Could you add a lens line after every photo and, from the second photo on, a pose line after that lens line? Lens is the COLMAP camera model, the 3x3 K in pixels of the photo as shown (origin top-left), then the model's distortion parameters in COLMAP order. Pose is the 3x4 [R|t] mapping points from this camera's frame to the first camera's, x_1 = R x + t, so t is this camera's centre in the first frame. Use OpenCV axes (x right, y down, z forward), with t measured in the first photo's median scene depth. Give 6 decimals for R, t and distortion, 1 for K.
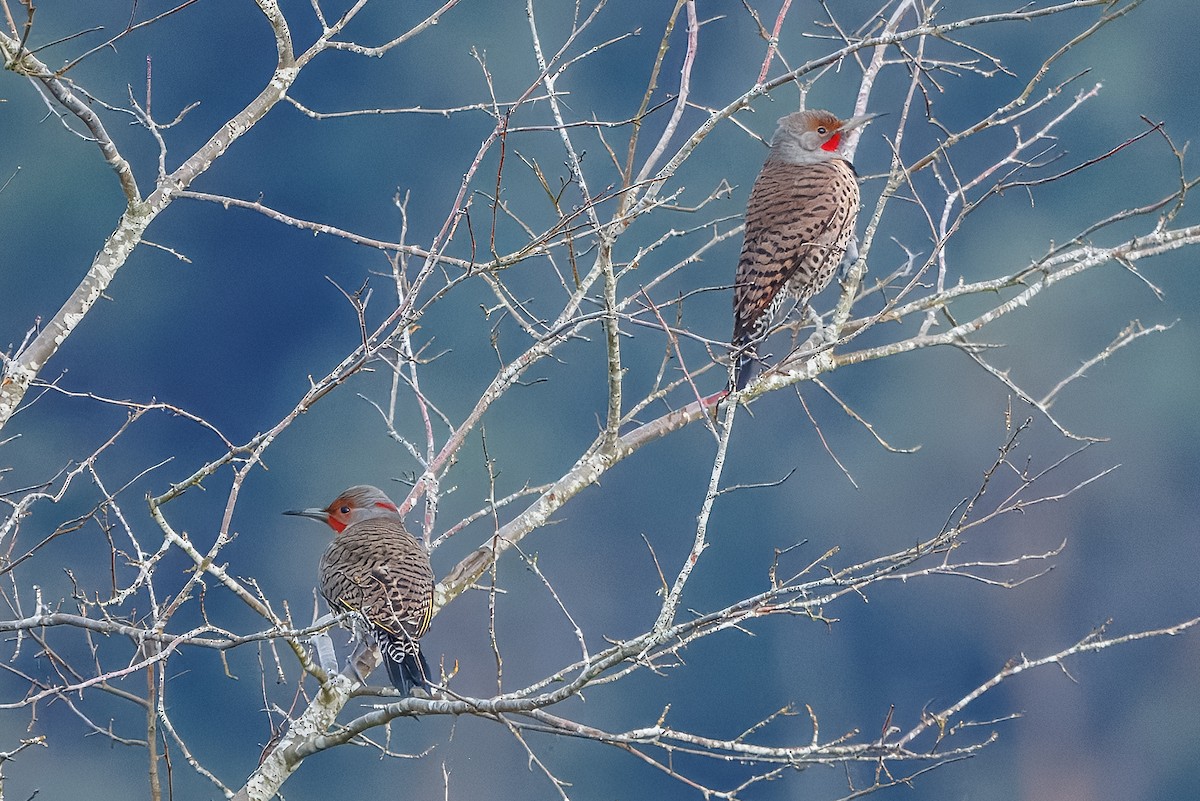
lens RADIAL K [[1858.6, 0, 594.8], [0, 1858.6, 385.1], [0, 0, 1]] dist [-0.154186, 1.681299]
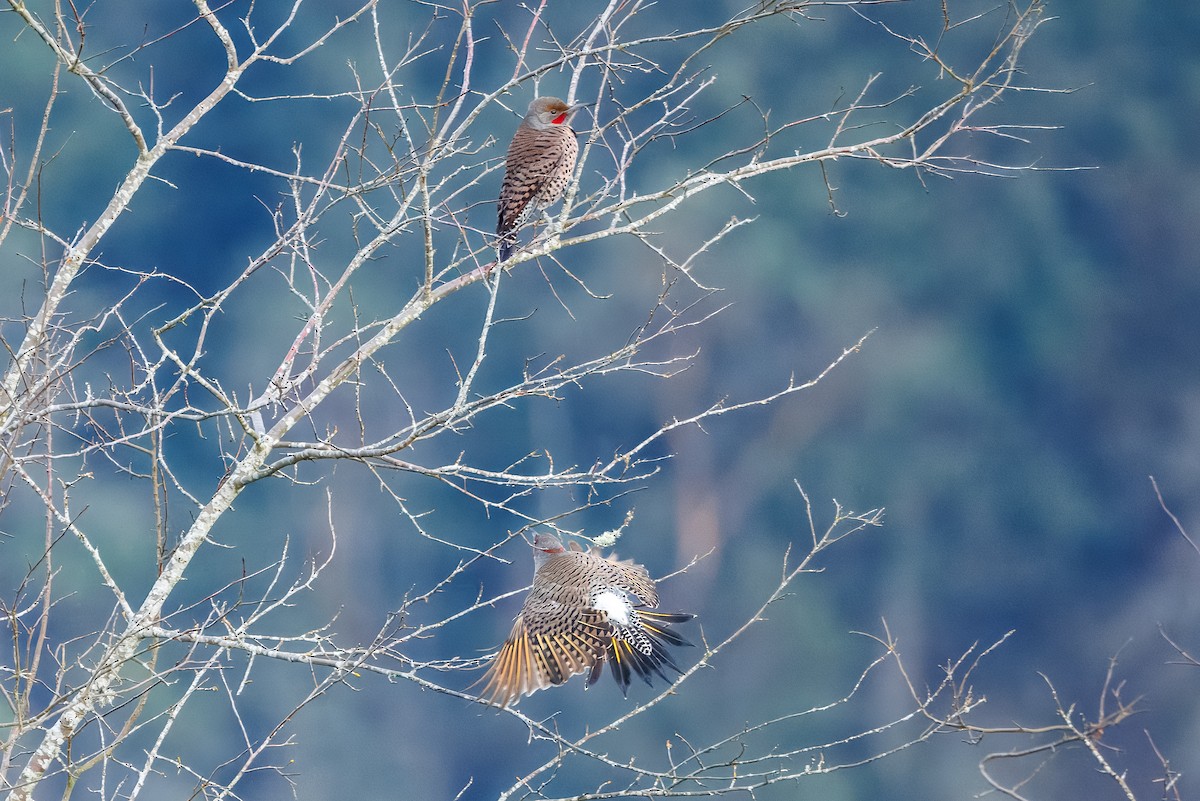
lens RADIAL K [[1858.6, 0, 594.8], [0, 1858.6, 385.1], [0, 0, 1]] dist [-0.154186, 1.681299]
pose [[0.989893, -0.019482, 0.140475, -0.078709], [0.010540, 0.997886, 0.064123, 0.007499], [-0.141428, -0.061995, 0.988006, -0.676617]]
